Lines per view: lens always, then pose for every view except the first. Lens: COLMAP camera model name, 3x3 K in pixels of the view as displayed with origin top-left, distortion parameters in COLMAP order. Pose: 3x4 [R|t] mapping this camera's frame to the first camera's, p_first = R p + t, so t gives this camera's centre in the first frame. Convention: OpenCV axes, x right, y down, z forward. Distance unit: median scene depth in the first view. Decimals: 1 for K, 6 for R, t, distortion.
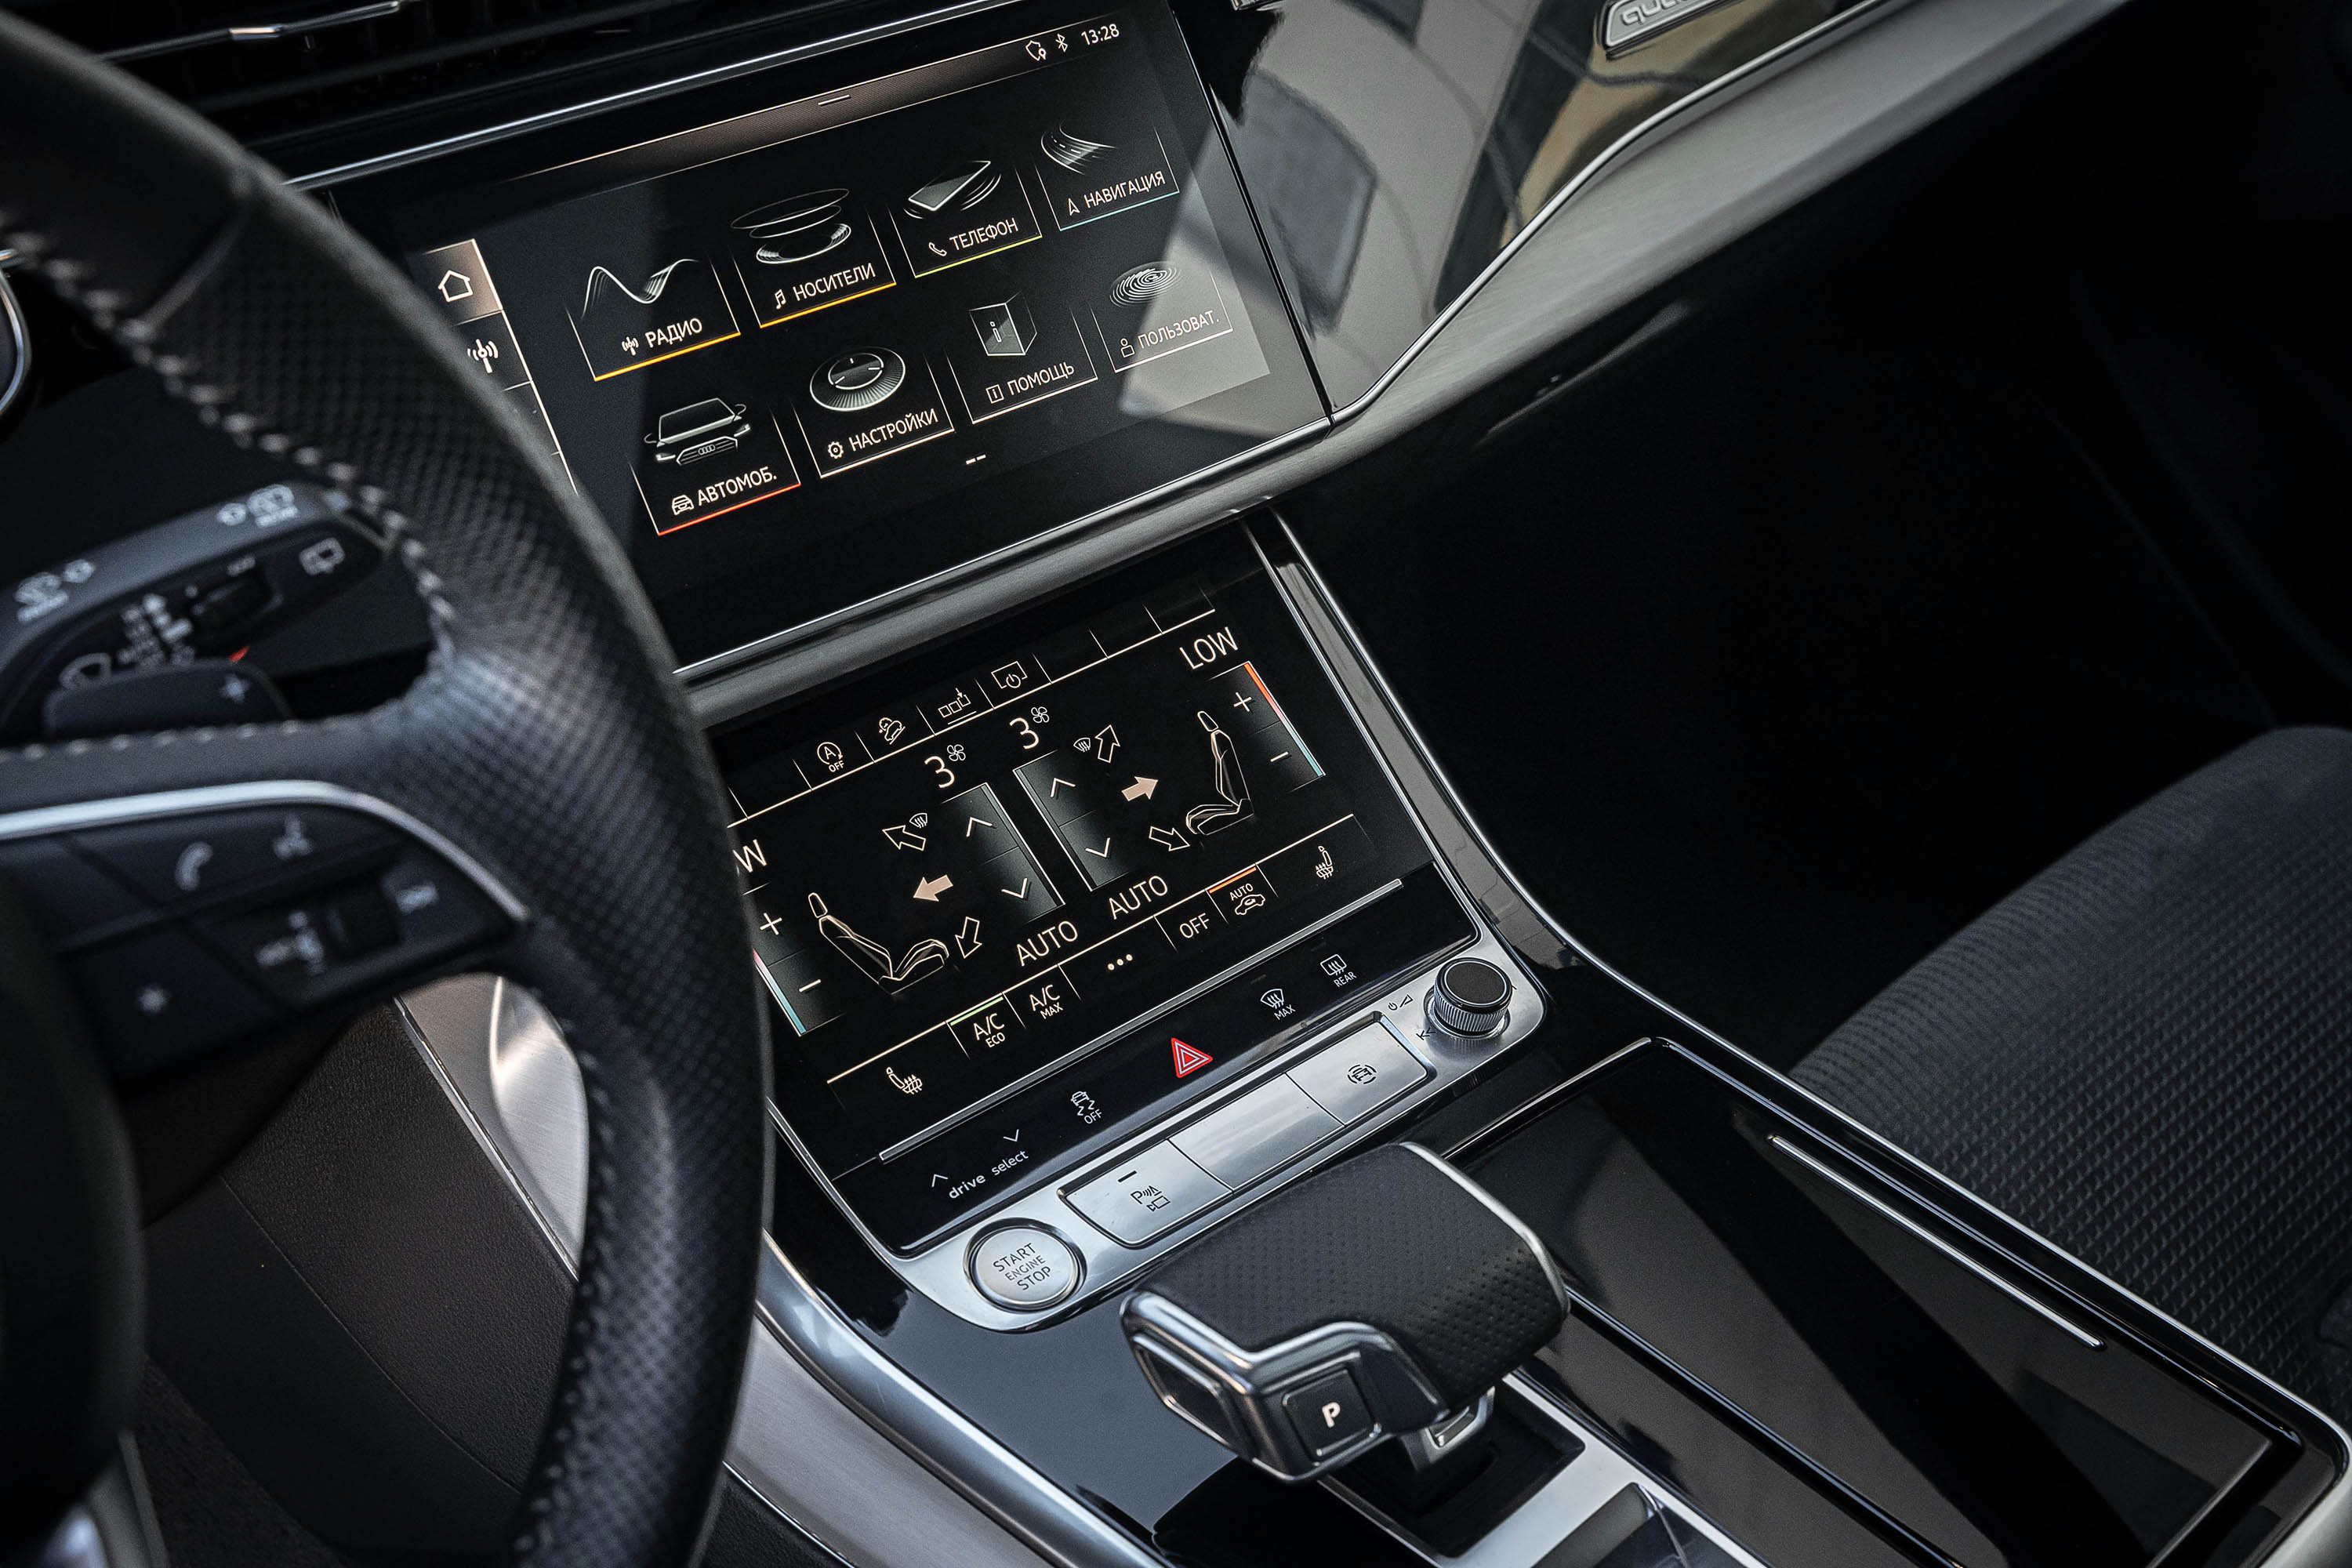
lens RADIAL K [[3305.5, 0, 1176.0], [0, 3305.5, 784.0], [0, 0, 1]] dist [0.115419, 0.077533]
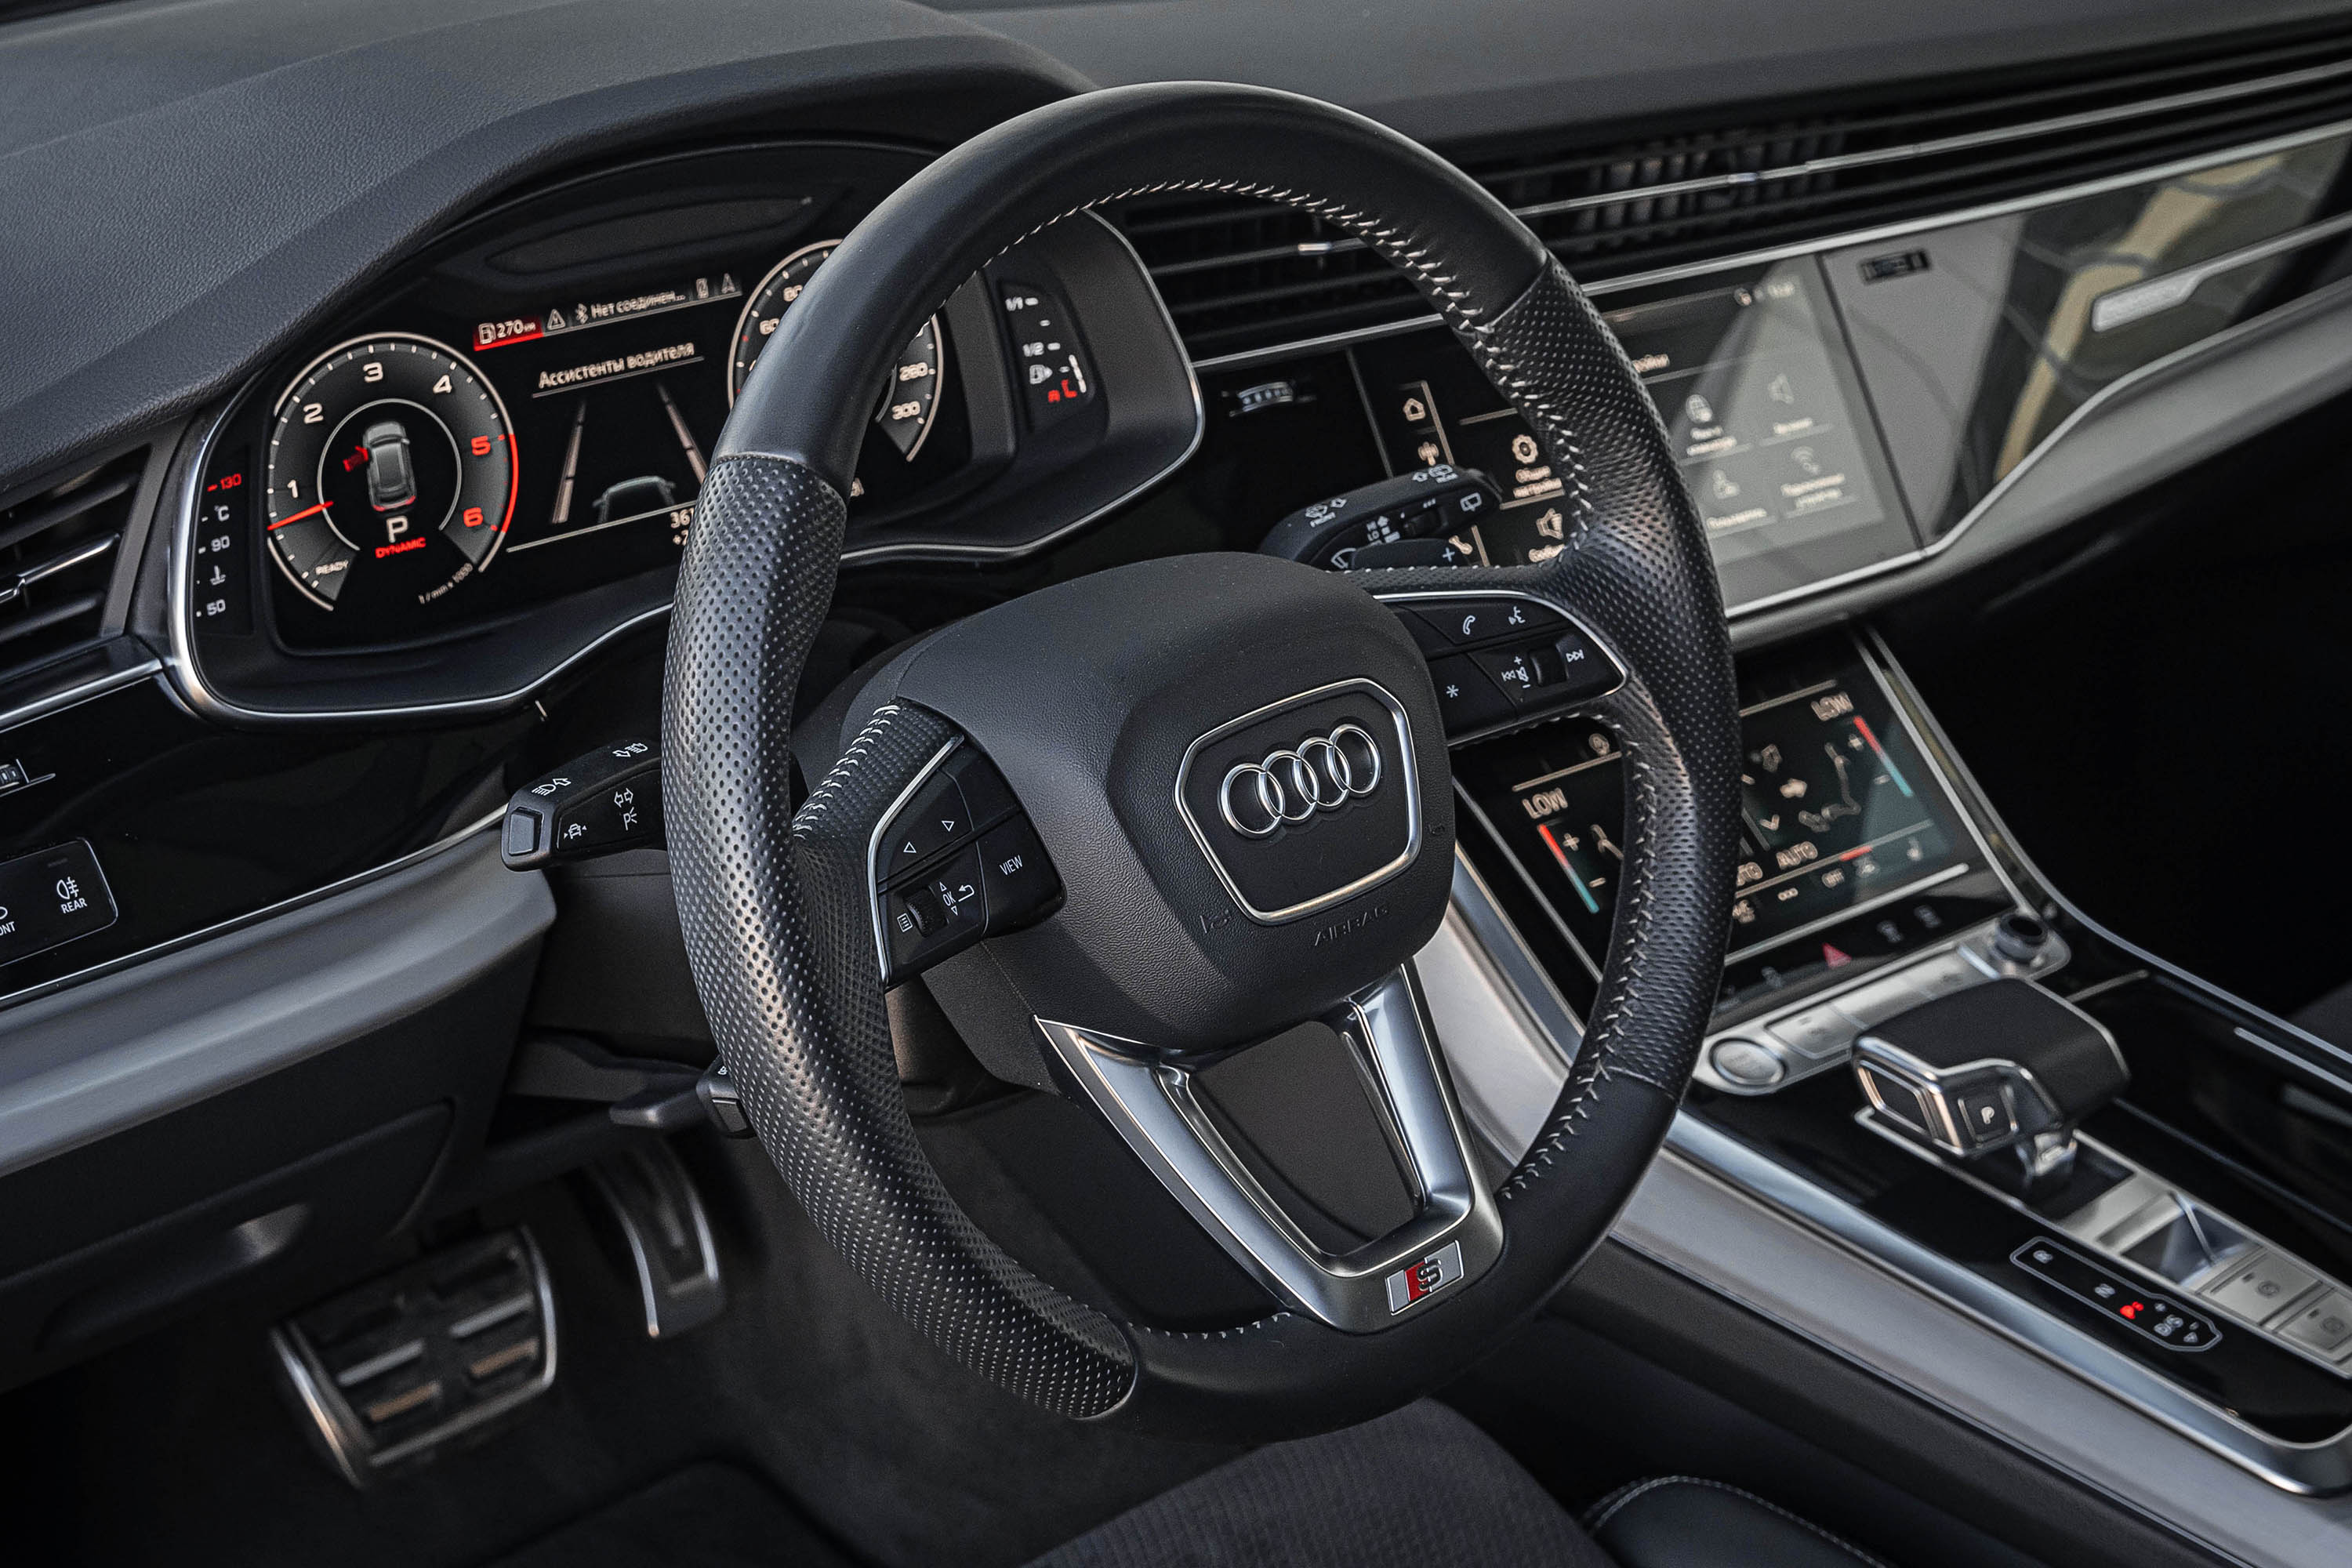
lens RADIAL K [[3309.5, 0, 1118.1], [0, 3309.5, 780.3], [0, 0, 1]] dist [-0.025086, 0.068307]
pose [[0.996724, 0.041002, -0.069713, -0.218244], [-0.050492, 0.988816, -0.140334, 0.230007], [0.063179, 0.143394, 0.987647, -0.493403]]
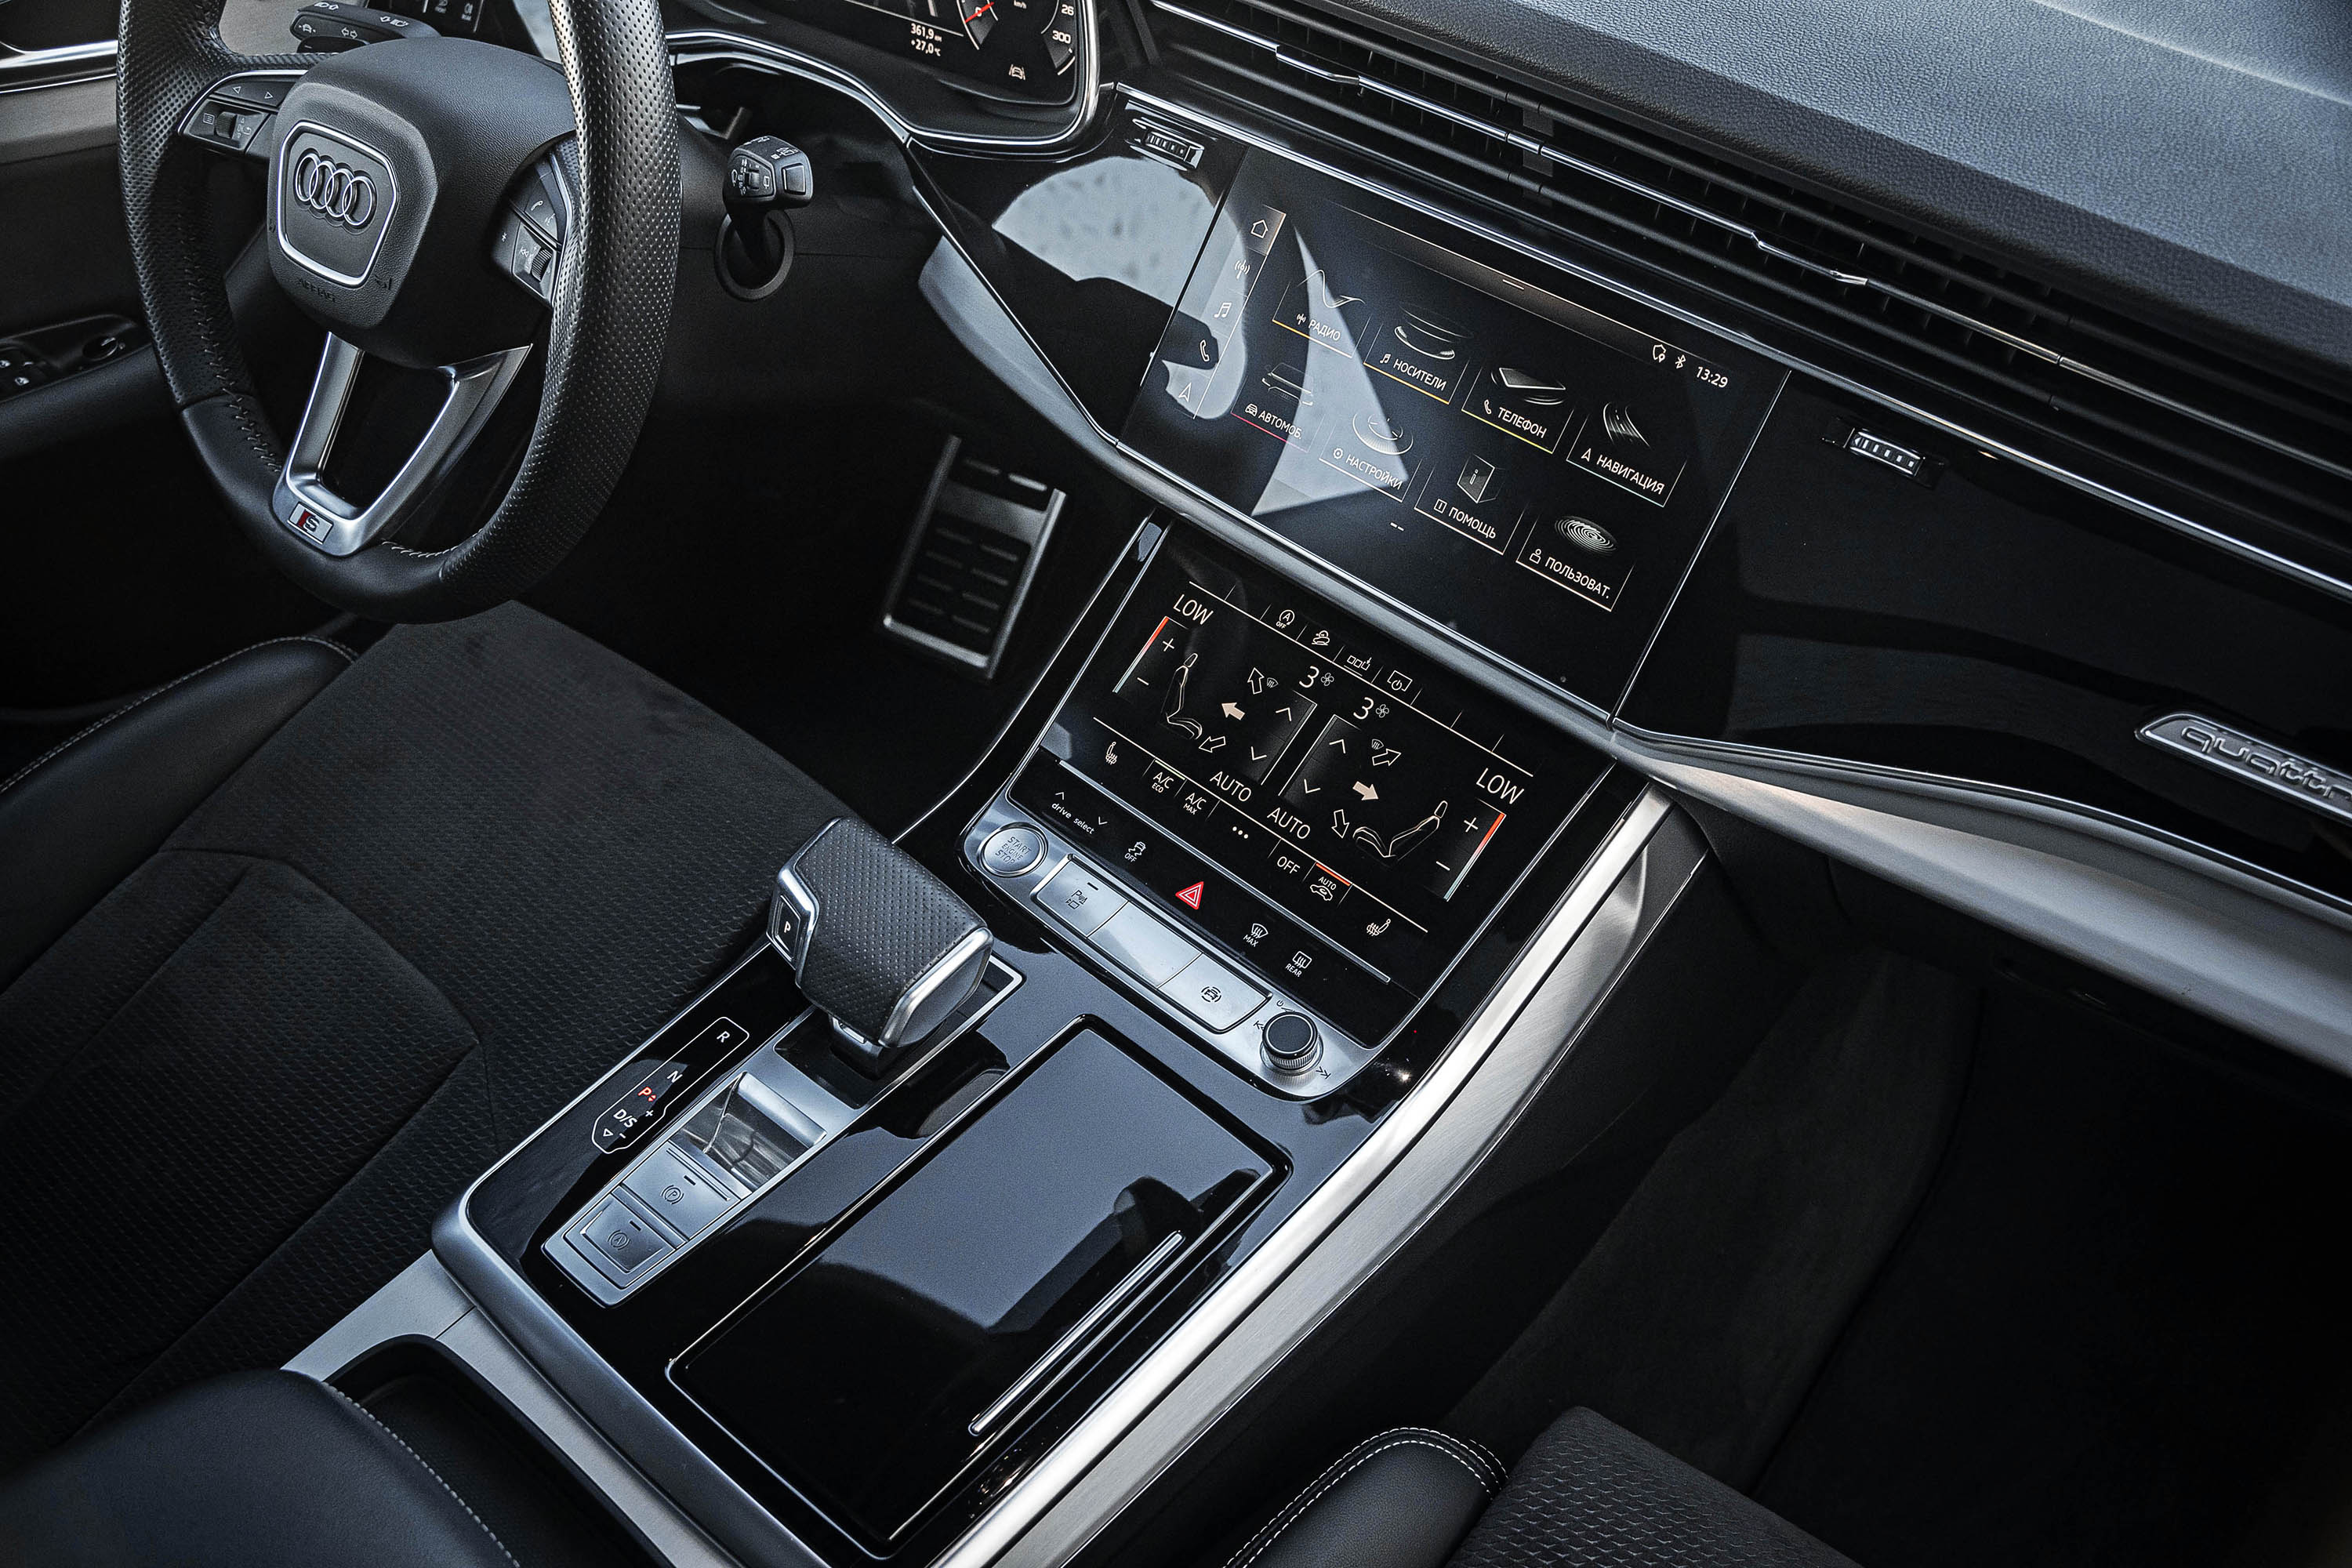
lens RADIAL K [[2064.9, 0, 1245.4], [0, 2064.9, 780.0], [0, 0, 1]] dist [-0.003346, -0.280752]
pose [[0.054499, 0.628094, -0.776226, 0.710264], [-0.539872, 0.672493, 0.506253, -0.447099], [0.839981, 0.391472, 0.375740, 0.650373]]
